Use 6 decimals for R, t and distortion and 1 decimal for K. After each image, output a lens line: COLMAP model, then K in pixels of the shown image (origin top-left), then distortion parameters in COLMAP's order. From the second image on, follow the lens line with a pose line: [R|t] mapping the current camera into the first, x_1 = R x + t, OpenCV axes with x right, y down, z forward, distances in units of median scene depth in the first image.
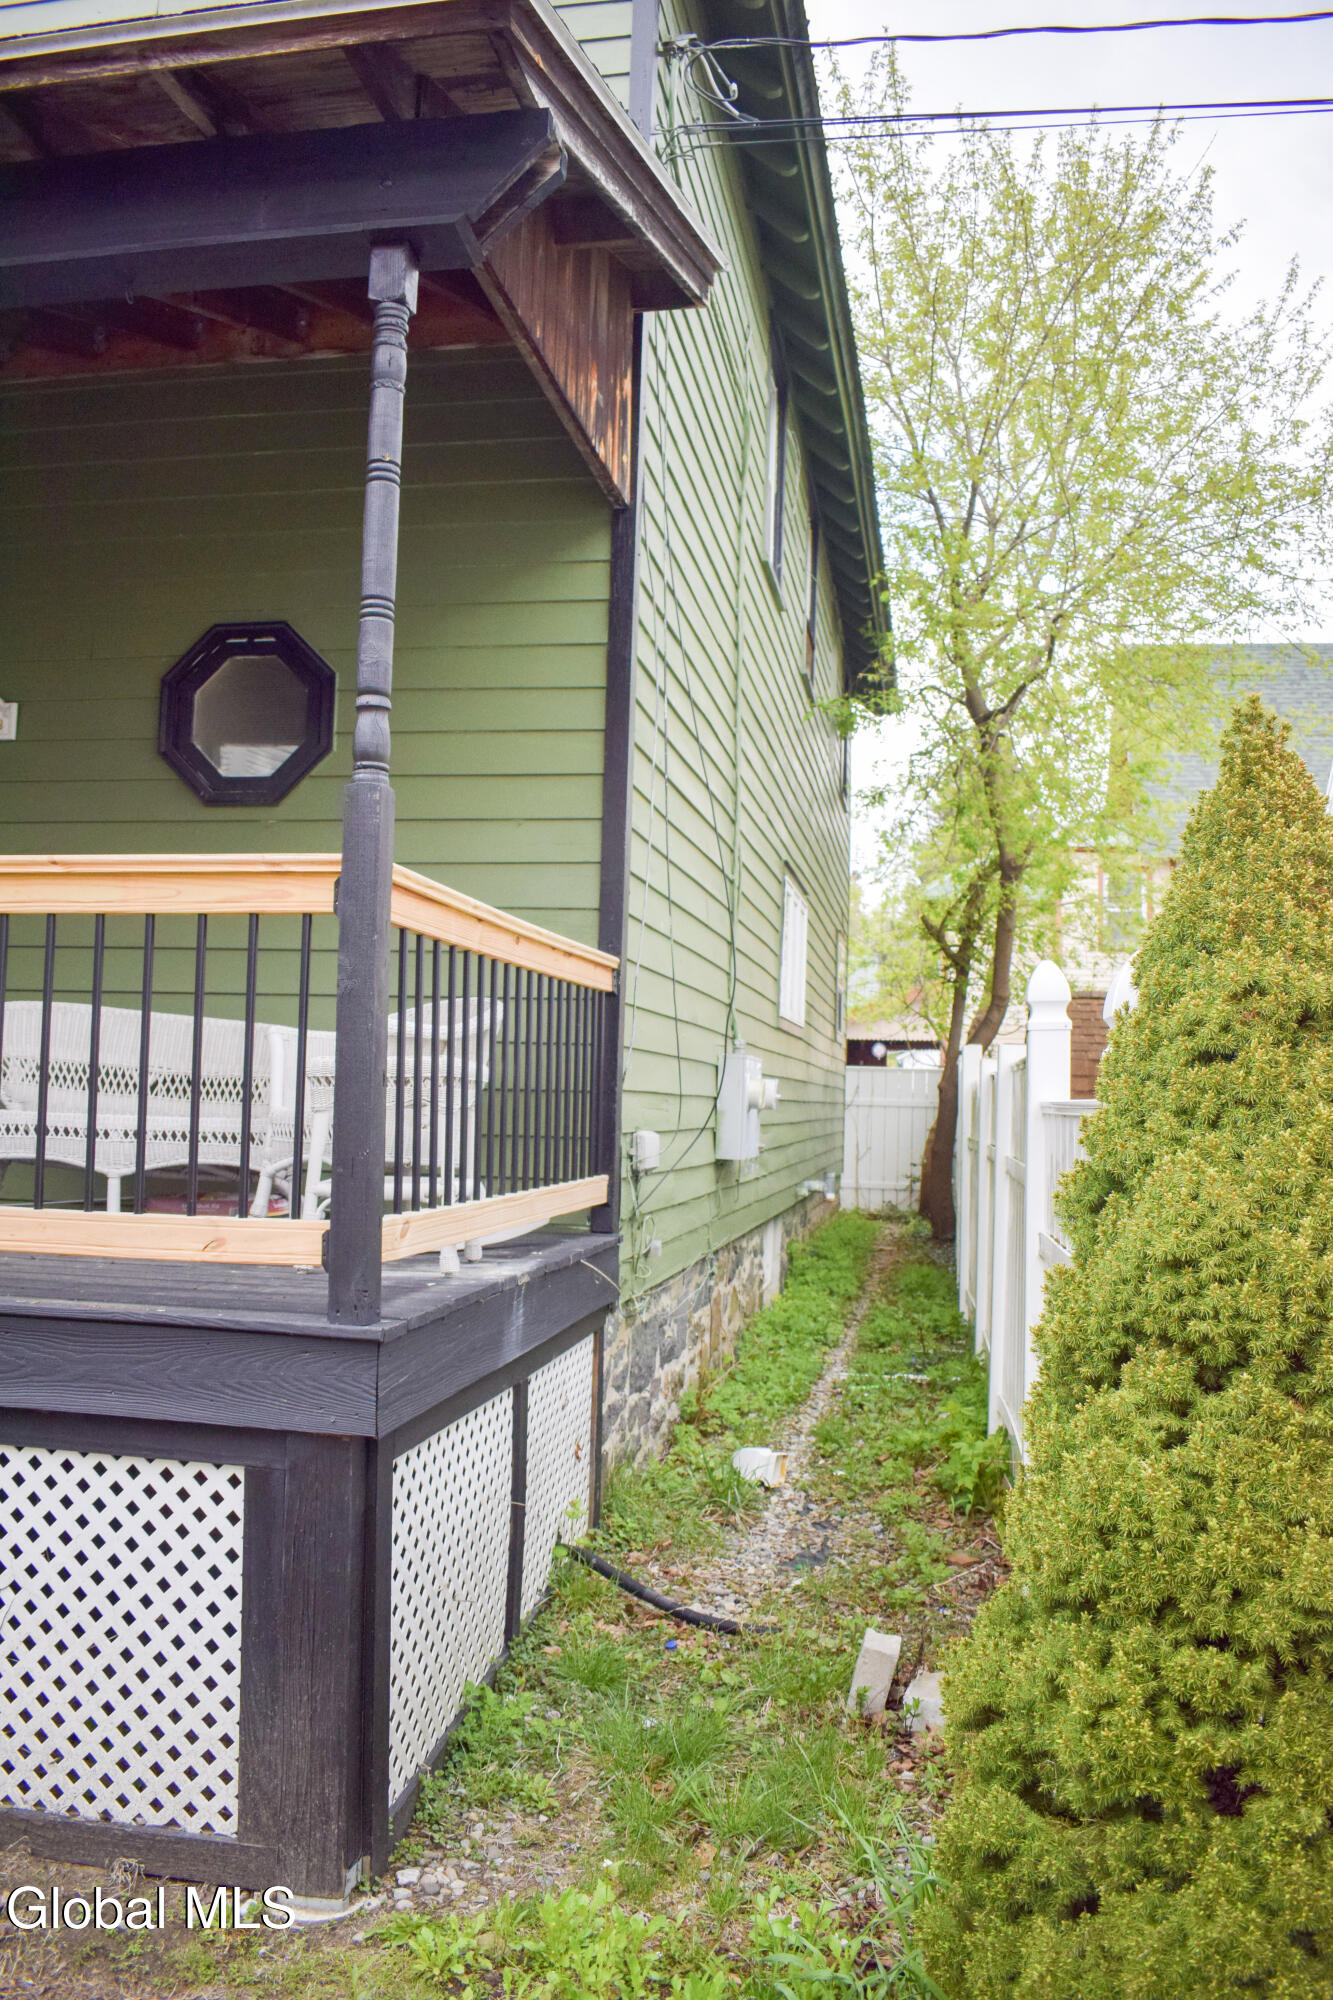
lens RADIAL K [[1584.9, 0, 665.3], [0, 1584.9, 1002.5], [0, 0, 1]] dist [-0.093637, 0.018967]
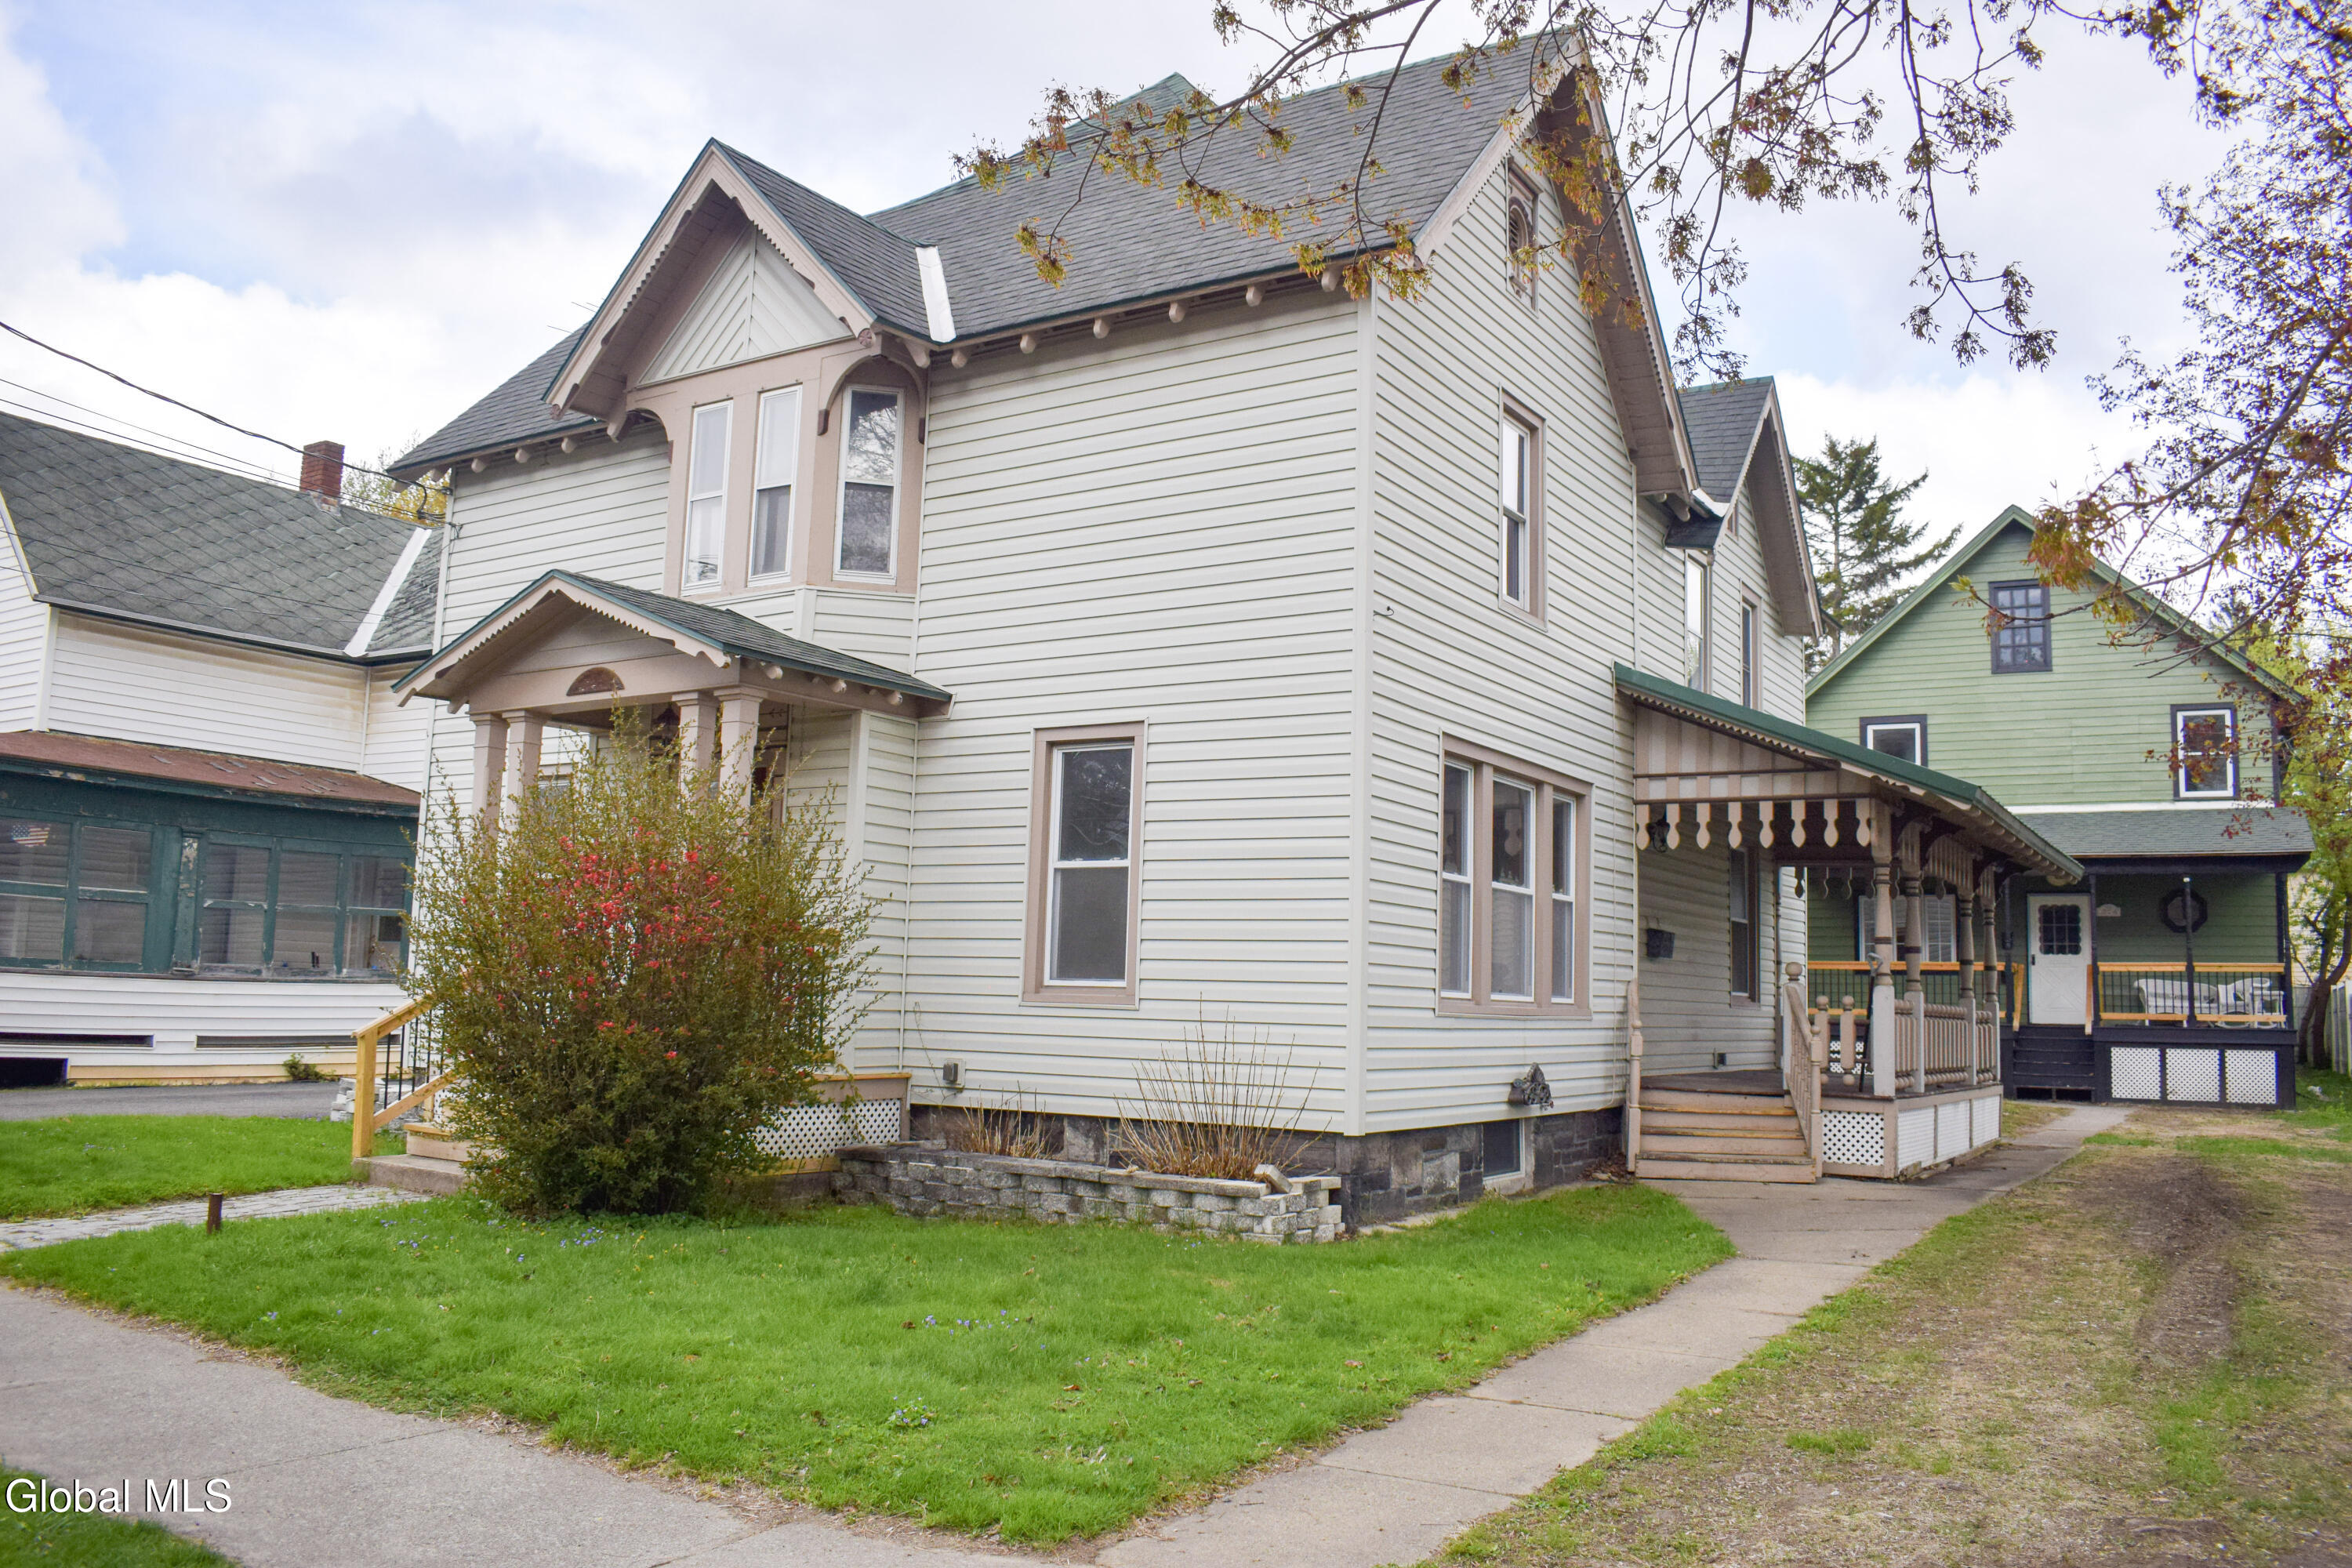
lens RADIAL K [[1863.9, 0, 1188.9], [0, 1863.9, 780.8], [0, 0, 1]] dist [-0.093637, 0.018967]
pose [[0.948104, -0.043239, -0.315005, -0.720570], [0.021059, 0.997074, -0.073480, -0.131758], [0.317261, 0.063033, 0.946241, -2.615127]]
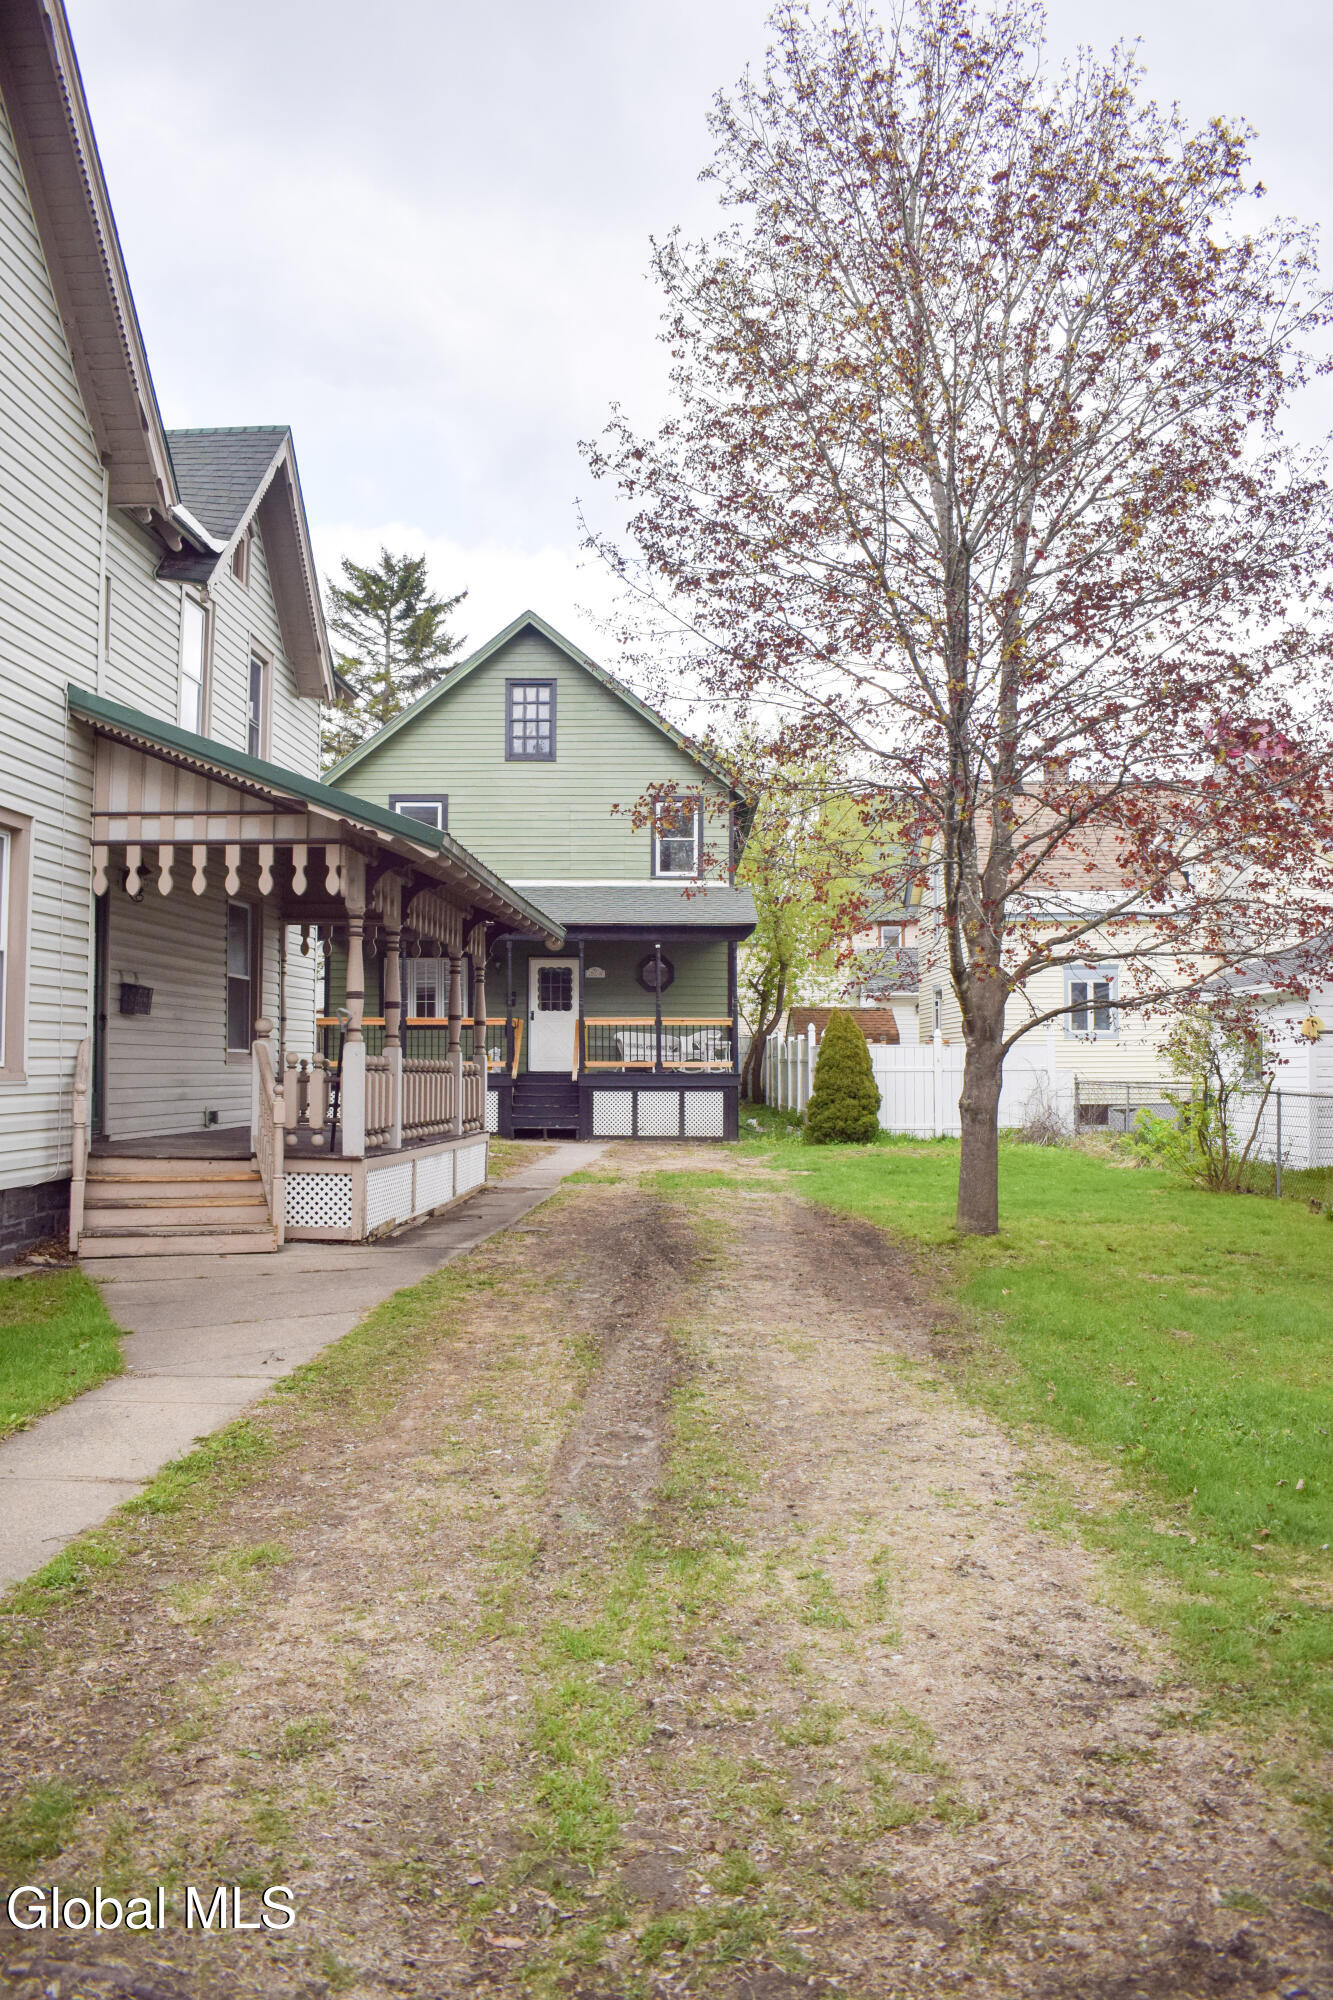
lens RADIAL K [[1584.9, 0, 670.6], [0, 1584.9, 998.5], [0, 0, 1]] dist [-0.093637, 0.018967]
pose [[0.983436, -0.022211, 0.179889, -0.638198], [0.018754, 0.999606, 0.020895, -0.118233], [-0.180282, -0.017175, 0.983465, -2.258514]]
